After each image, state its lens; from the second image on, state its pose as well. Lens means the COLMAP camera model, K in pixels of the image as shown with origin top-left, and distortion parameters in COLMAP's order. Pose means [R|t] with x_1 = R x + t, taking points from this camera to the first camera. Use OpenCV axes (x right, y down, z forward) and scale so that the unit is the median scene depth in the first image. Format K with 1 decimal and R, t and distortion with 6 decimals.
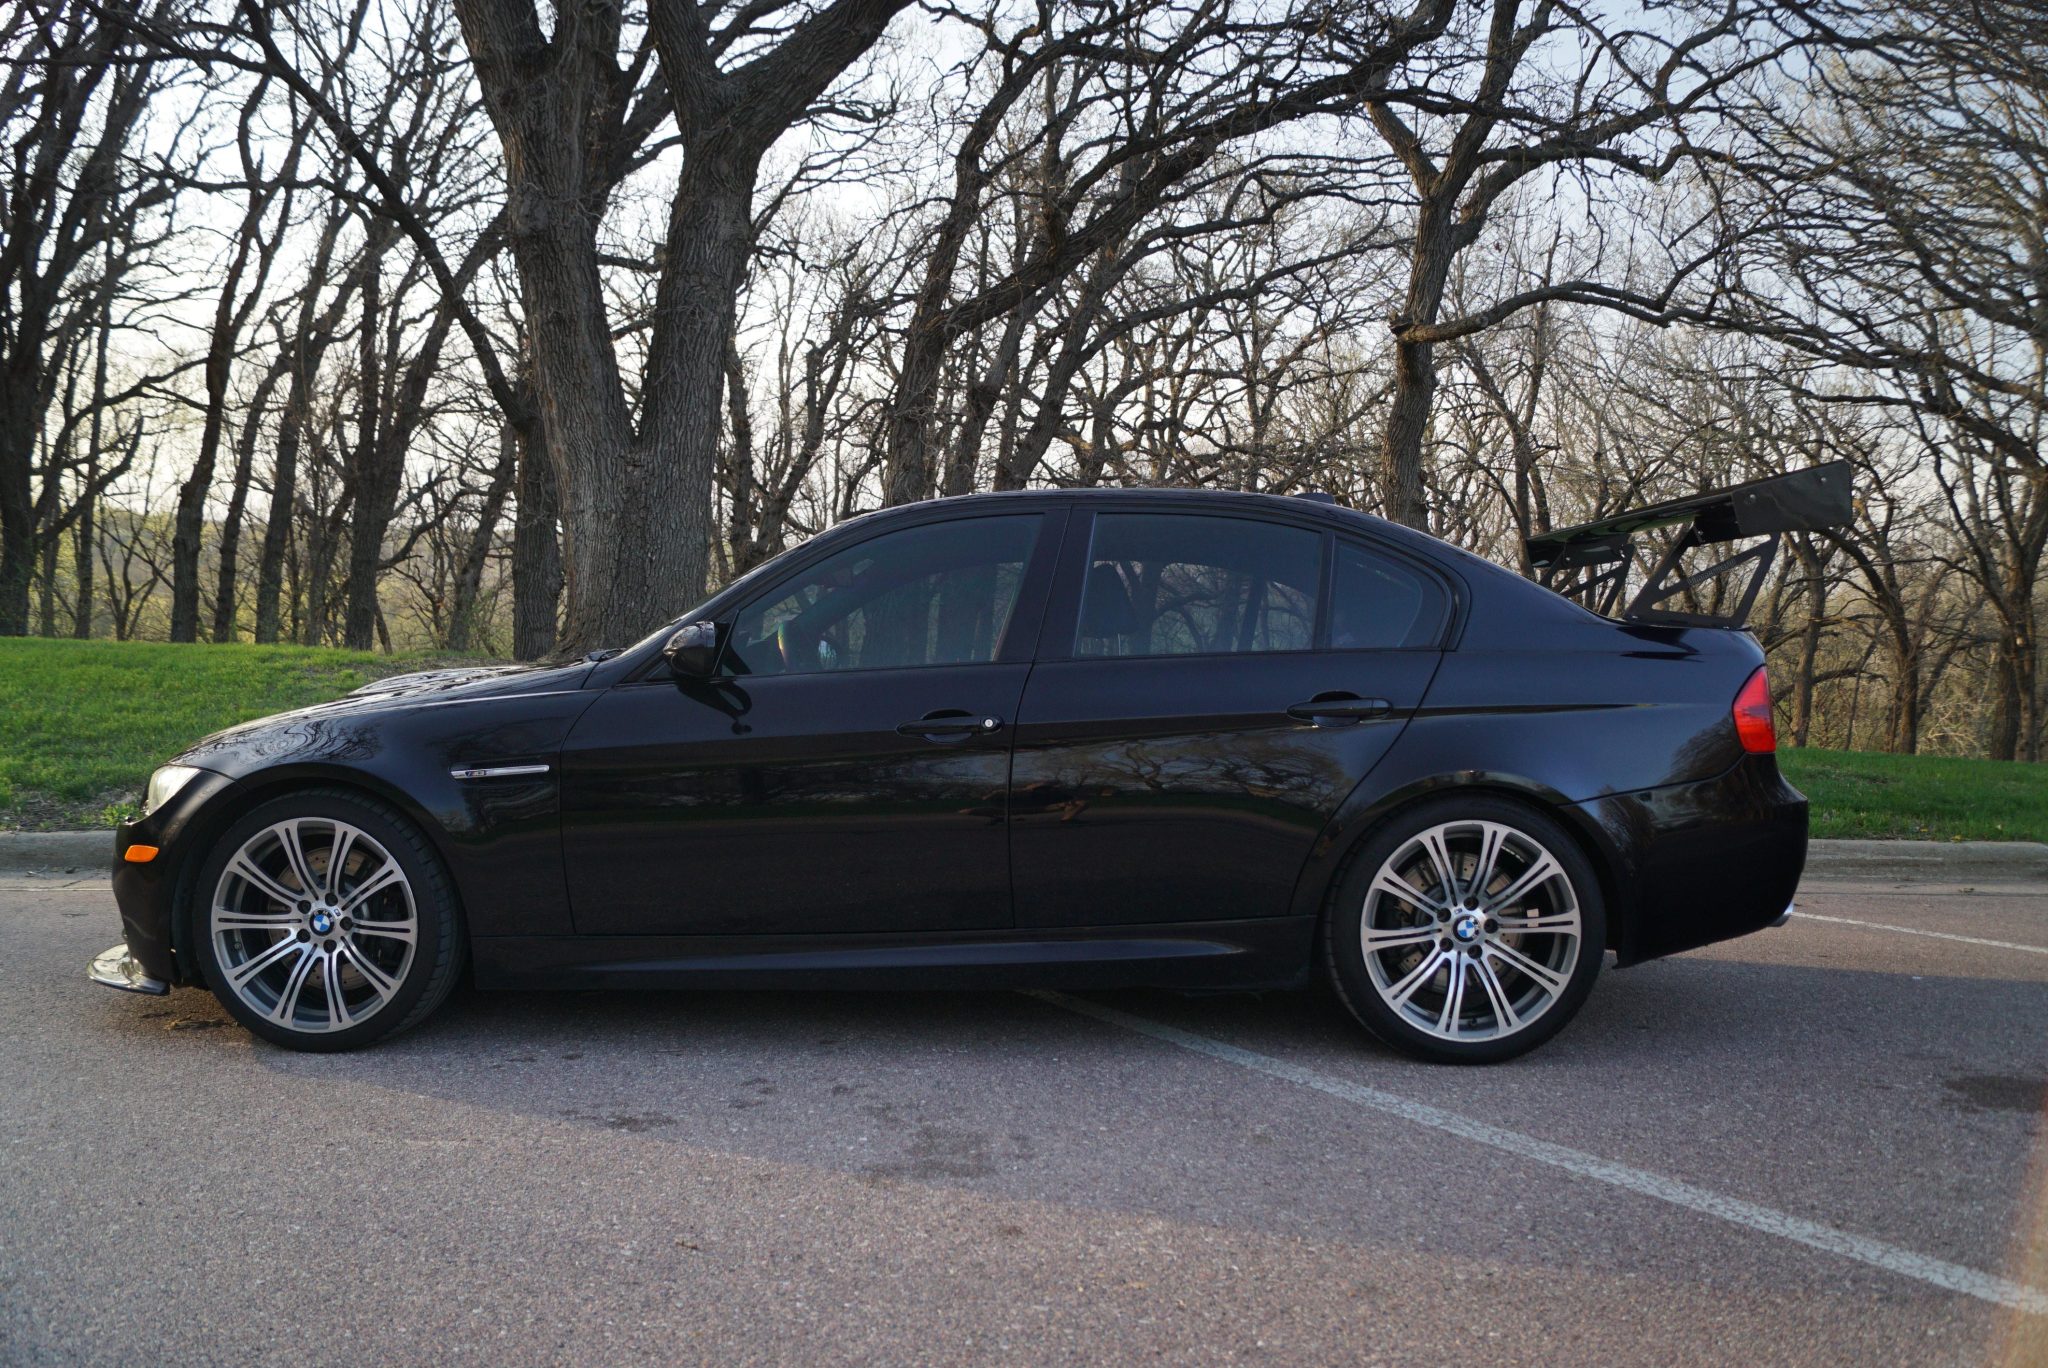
lens RADIAL K [[1602.2, 0, 996.5], [0, 1602.2, 691.8], [0, 0, 1]] dist [-0.085327, 0.012966]
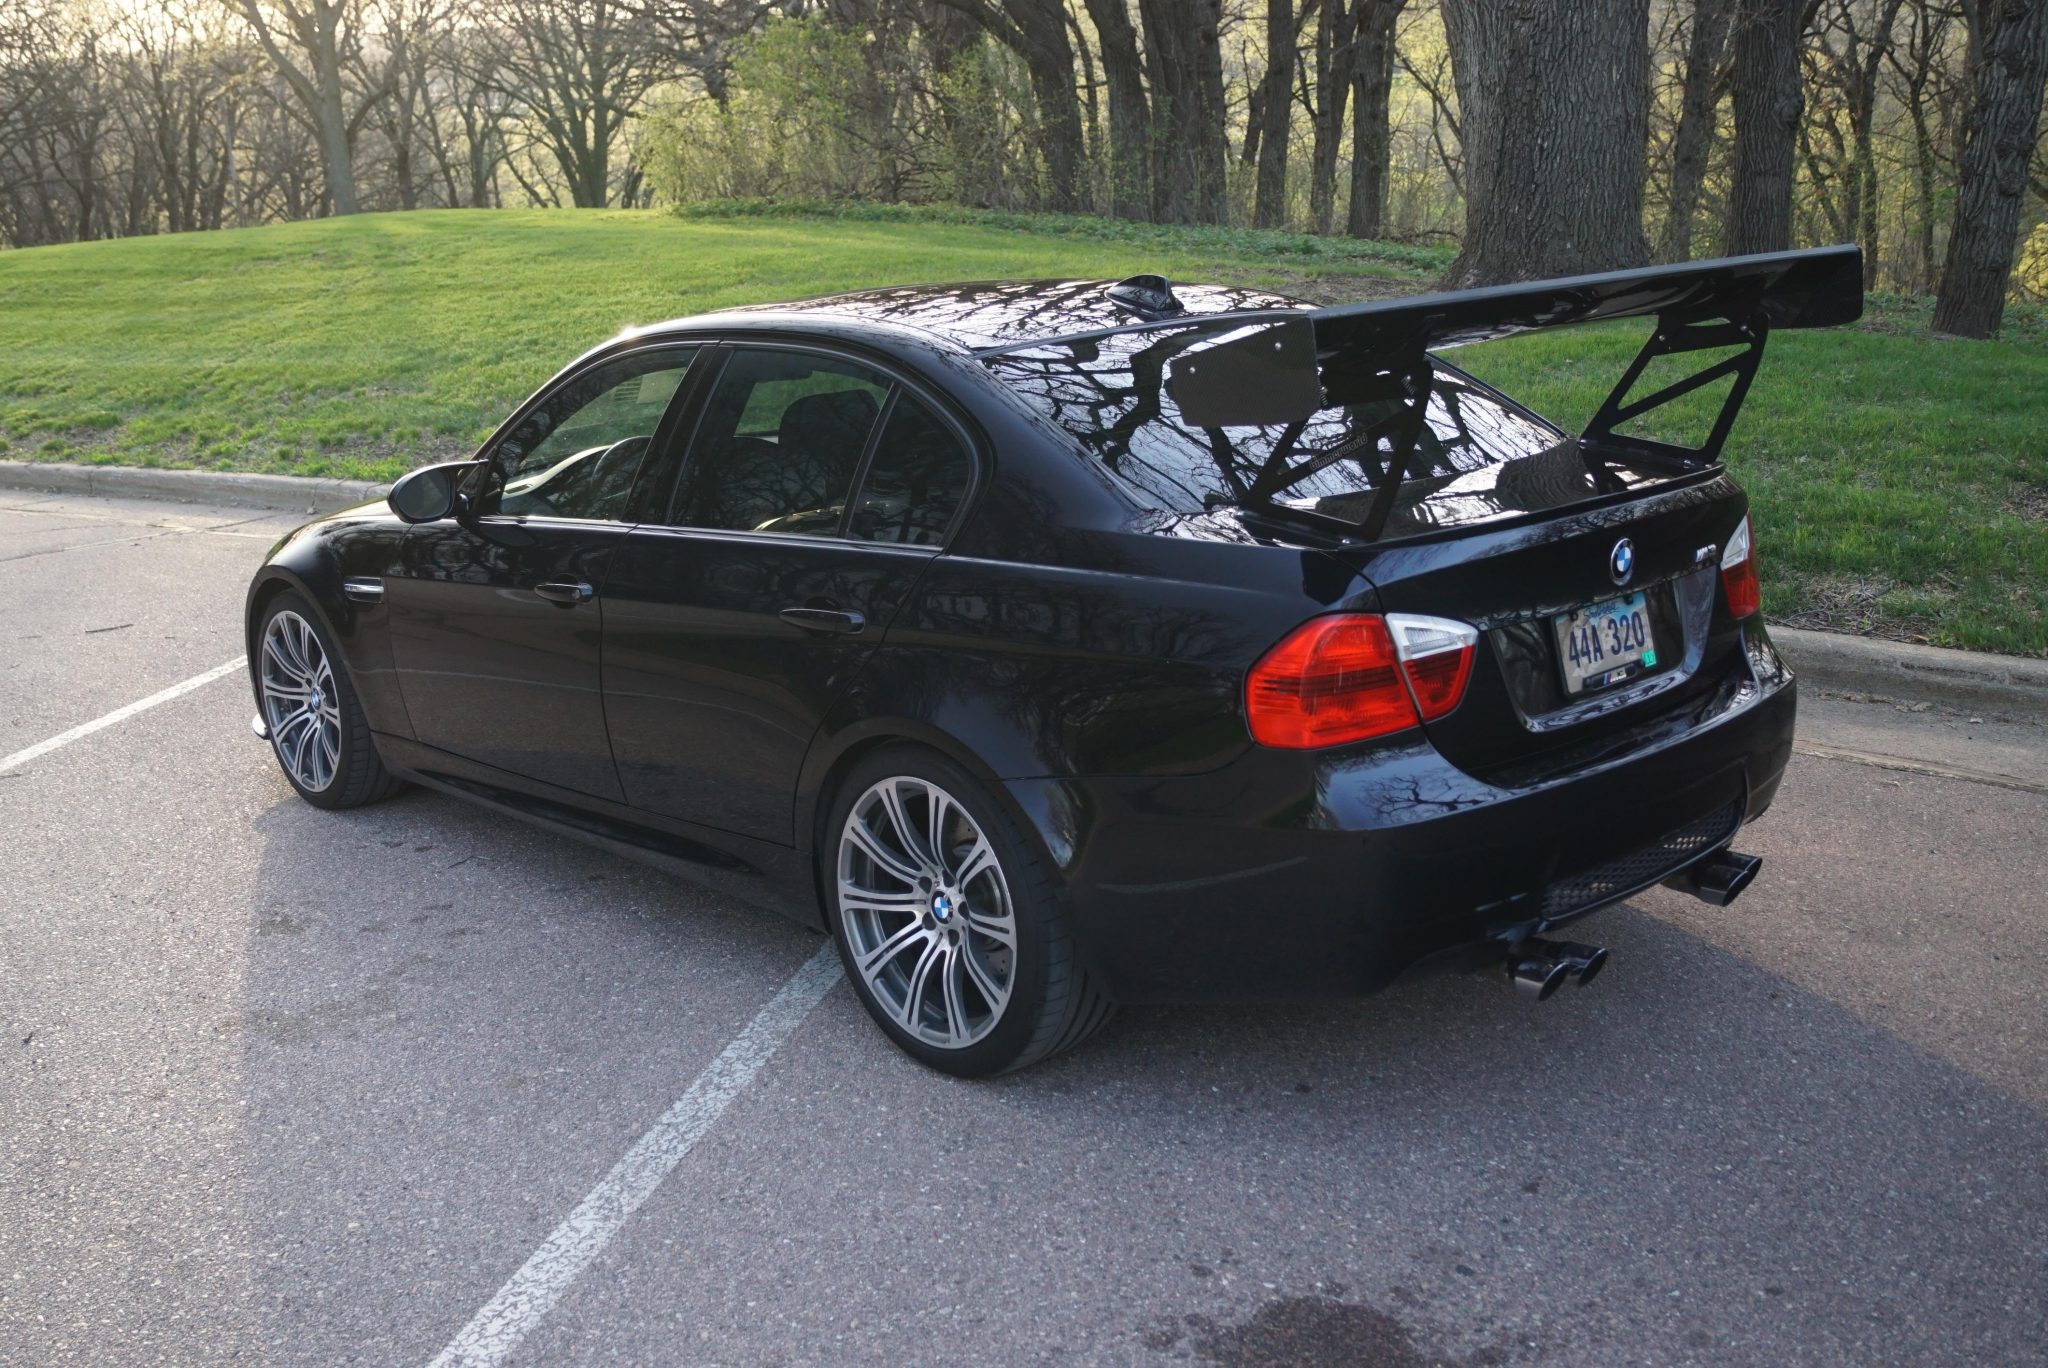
lens RADIAL K [[2123.5, 0, 995.3], [0, 2123.5, 688.9], [0, 0, 1]] dist [-0.056509, 0.004148]
pose [[0.689523, 0.134575, -0.711651, 1.058641], [0.037432, 0.974651, 0.220577, -0.191585], [0.723296, -0.178731, 0.667007, 0.329485]]
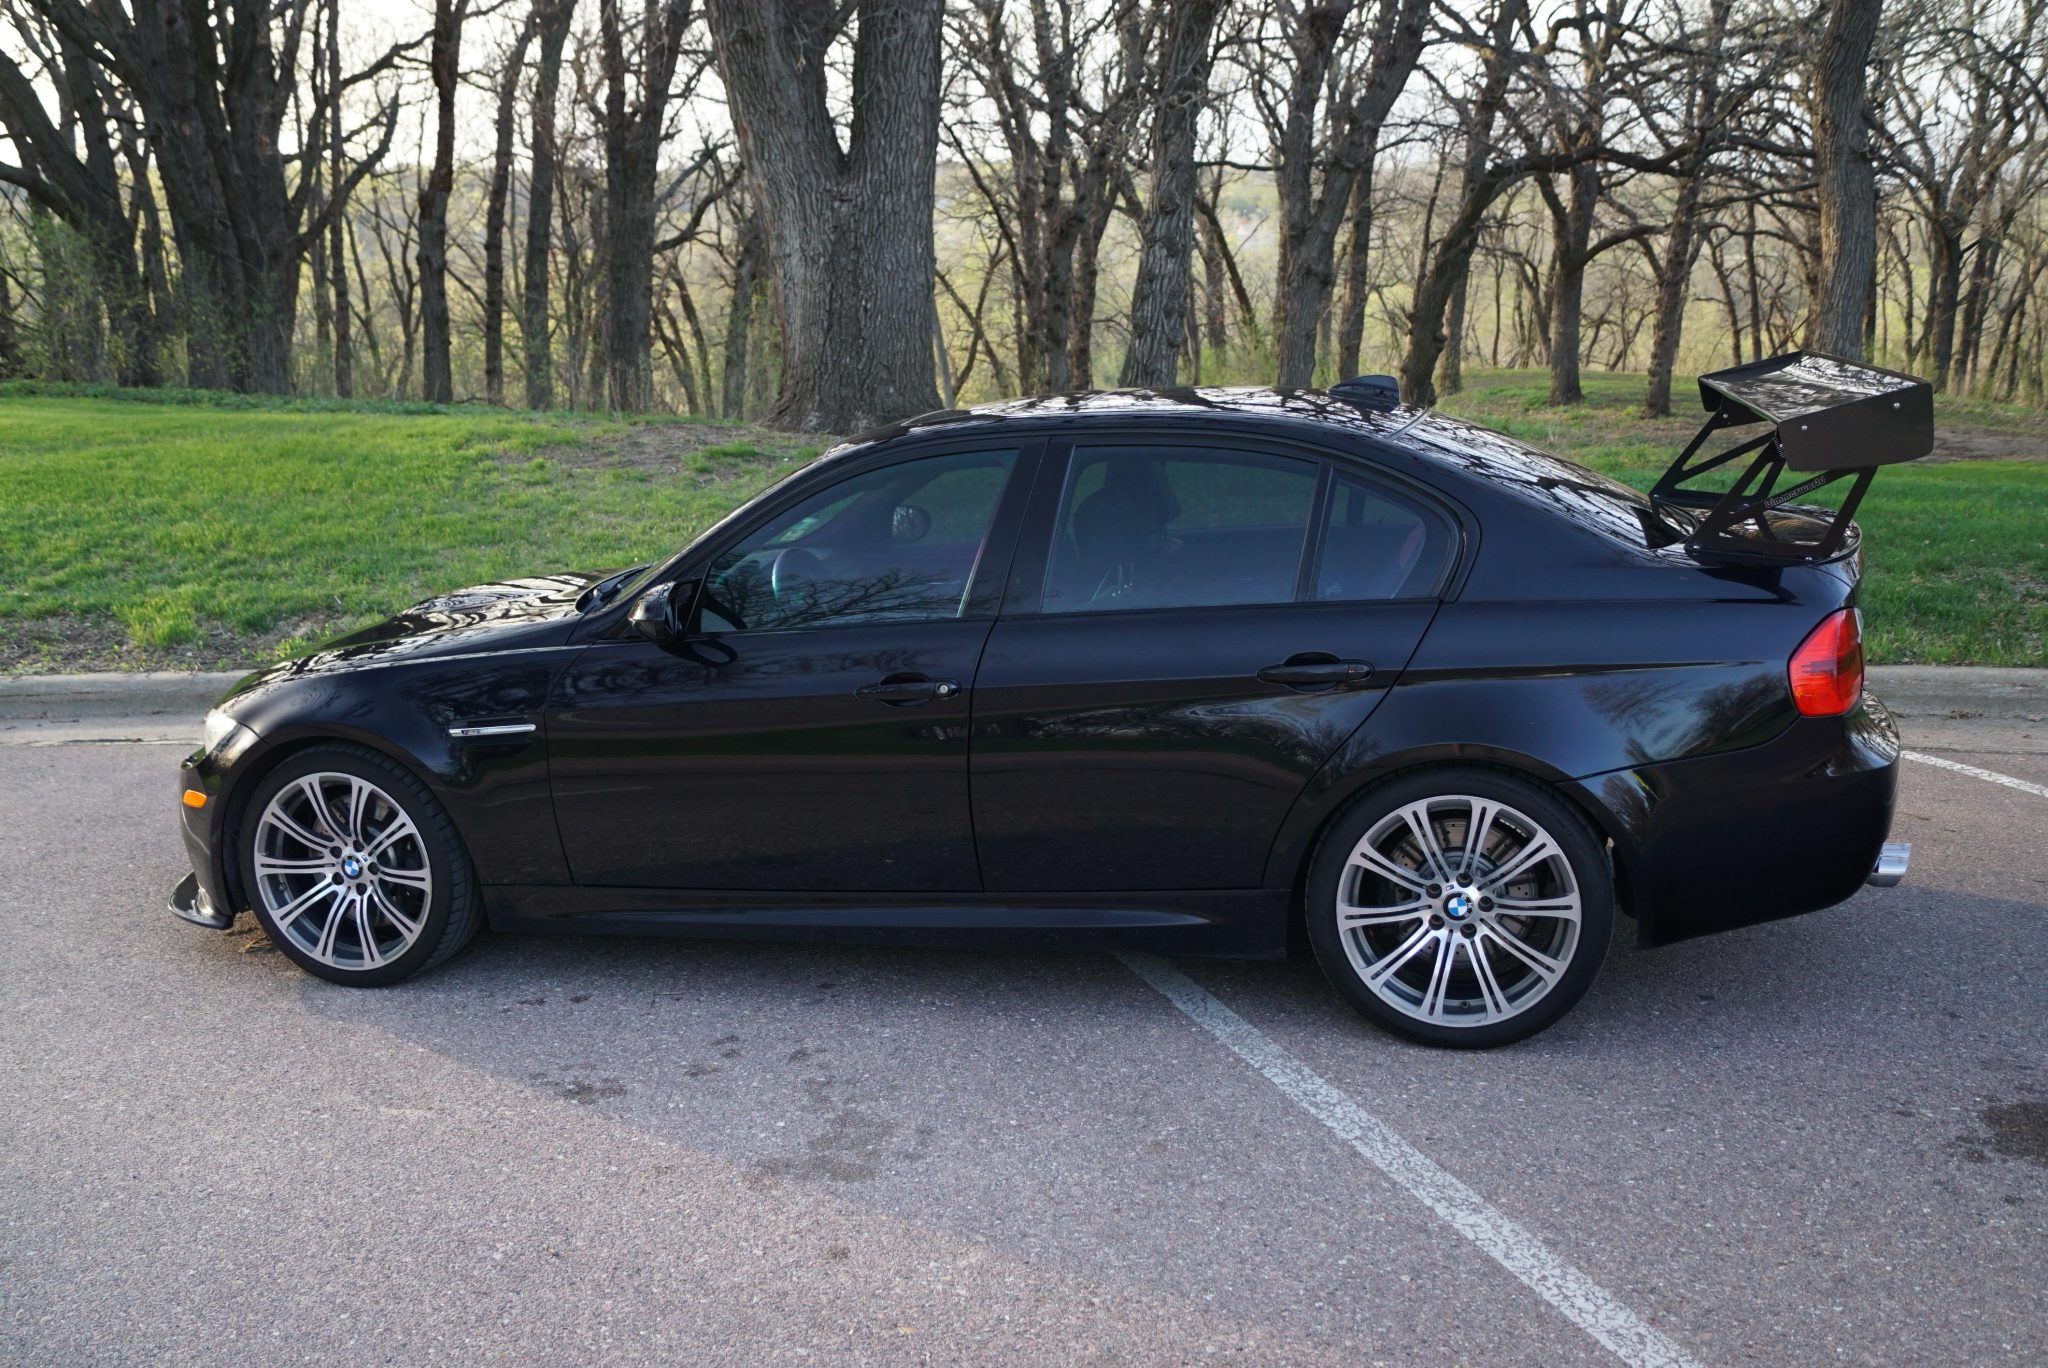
lens RADIAL K [[1897.5, 0, 995.5], [0, 1897.5, 689.2], [0, 0, 1]] dist [-0.068804, 0.006988]
pose [[0.973883, 0.001283, -0.227046, 0.283563], [0.040484, 0.982978, 0.179206, -0.183153], [0.223411, -0.183717, 0.957254, -0.088985]]
